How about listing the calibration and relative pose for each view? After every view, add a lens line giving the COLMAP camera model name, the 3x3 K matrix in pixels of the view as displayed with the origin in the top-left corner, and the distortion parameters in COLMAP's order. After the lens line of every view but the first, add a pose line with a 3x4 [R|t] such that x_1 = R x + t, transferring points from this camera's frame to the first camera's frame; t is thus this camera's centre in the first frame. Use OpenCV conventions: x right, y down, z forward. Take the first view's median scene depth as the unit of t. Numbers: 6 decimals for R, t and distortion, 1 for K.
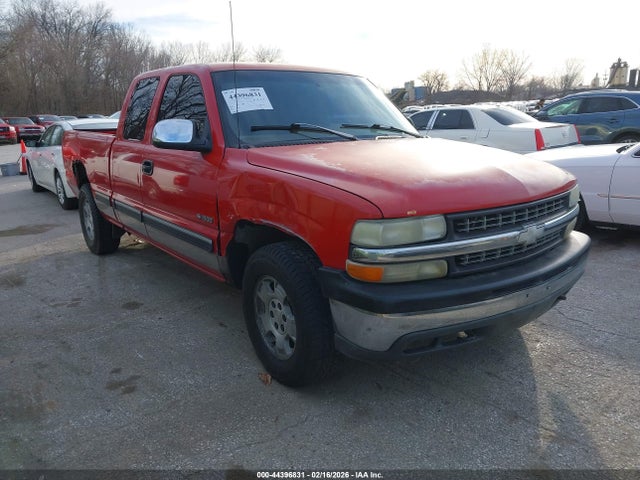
lens RADIAL K [[507.3, 0, 320.5], [0, 507.3, 240.6], [0, 0, 1]] dist [0.002348, -0.025066]
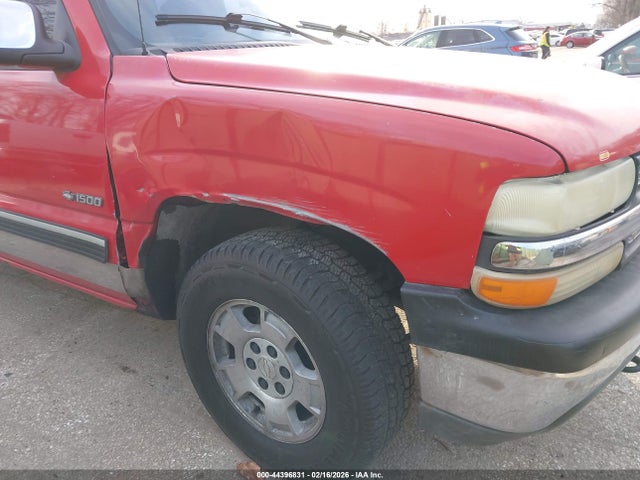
lens RADIAL K [[507.3, 0, 322.3], [0, 507.3, 244.1], [0, 0, 1]] dist [0.002348, -0.025066]
pose [[0.947613, -0.122666, 0.294927, -0.167596], [0.091539, 0.988883, 0.117180, -0.039823], [-0.306022, -0.084044, 0.948307, 0.462633]]
